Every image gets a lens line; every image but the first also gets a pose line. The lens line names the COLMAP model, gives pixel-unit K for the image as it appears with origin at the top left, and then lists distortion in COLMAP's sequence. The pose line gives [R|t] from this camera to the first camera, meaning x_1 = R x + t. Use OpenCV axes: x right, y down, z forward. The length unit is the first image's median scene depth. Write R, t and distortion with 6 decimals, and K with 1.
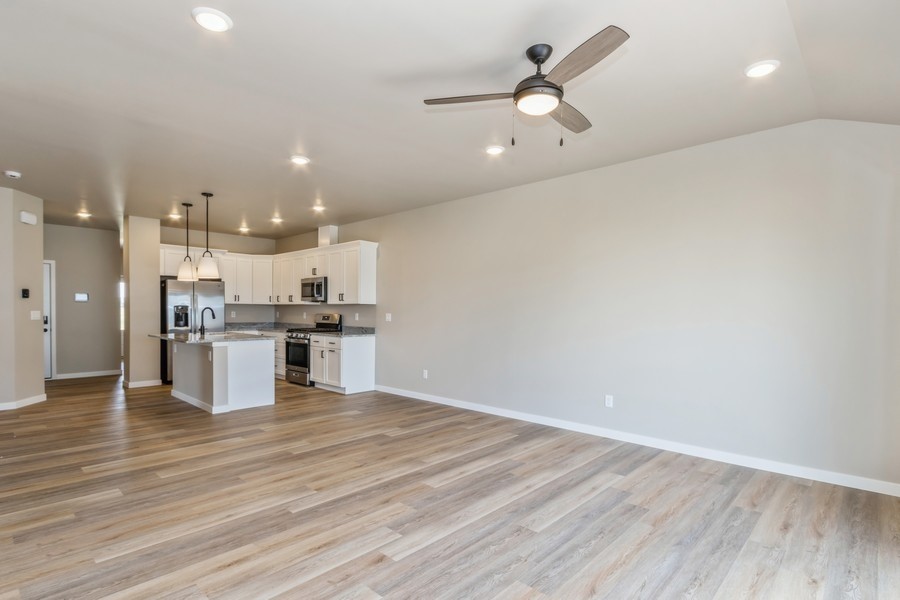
lens RADIAL K [[448.7, 0, 455.1], [0, 448.7, 321.4], [0, 0, 1]] dist [-0.001899, -0.000742]
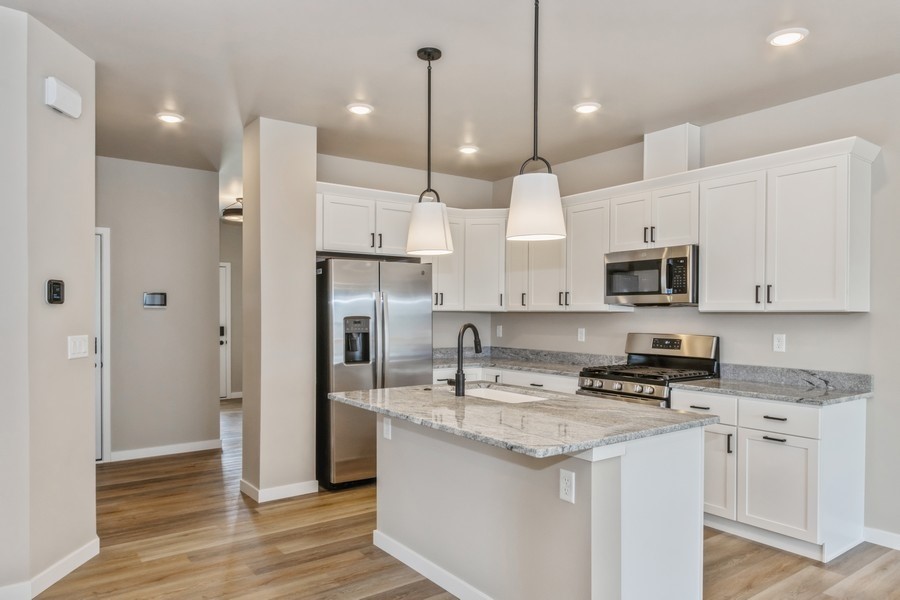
lens RADIAL K [[592.2, 0, 450.8], [0, 592.2, 322.8], [0, 0, 1]] dist [-0.000900, 0.002517]
pose [[0.983094, -0.001704, -0.183092, -0.514132], [0.000428, 0.999975, -0.007010, -0.030960], [0.183100, 0.006813, 0.983071, 0.542174]]
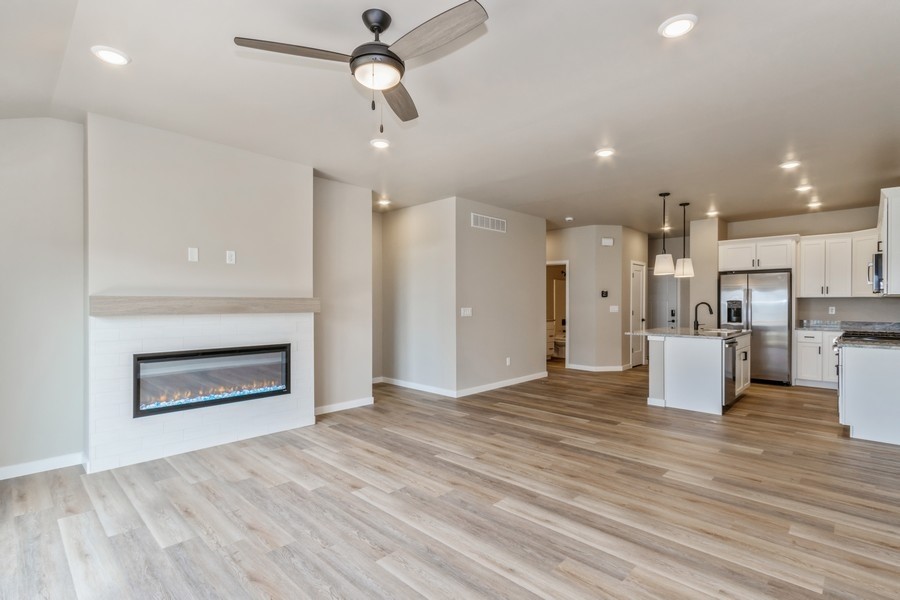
lens RADIAL K [[434.7, 0, 447.7], [0, 434.7, 301.0], [0, 0, 1]] dist [0.009643, -0.001983]
pose [[-0.022415, -0.010662, -0.999692, 0.448876], [-0.023502, 0.999672, -0.010135, -0.012721], [0.999472, 0.023267, -0.022658, 0.499214]]
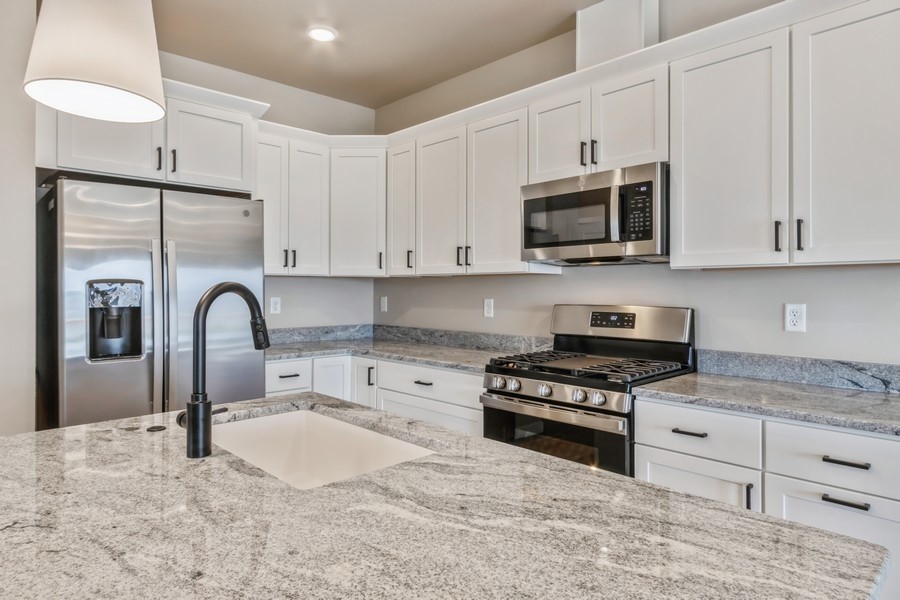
lens RADIAL K [[525.8, 0, 451.3], [0, 525.8, 289.6], [0, 0, 1]] dist [0.004280, -0.000861]
pose [[0.998936, -0.007911, -0.045433, -0.499075], [0.006848, 0.999700, -0.023501, -0.025722], [0.045605, 0.023165, 0.998691, 0.876832]]
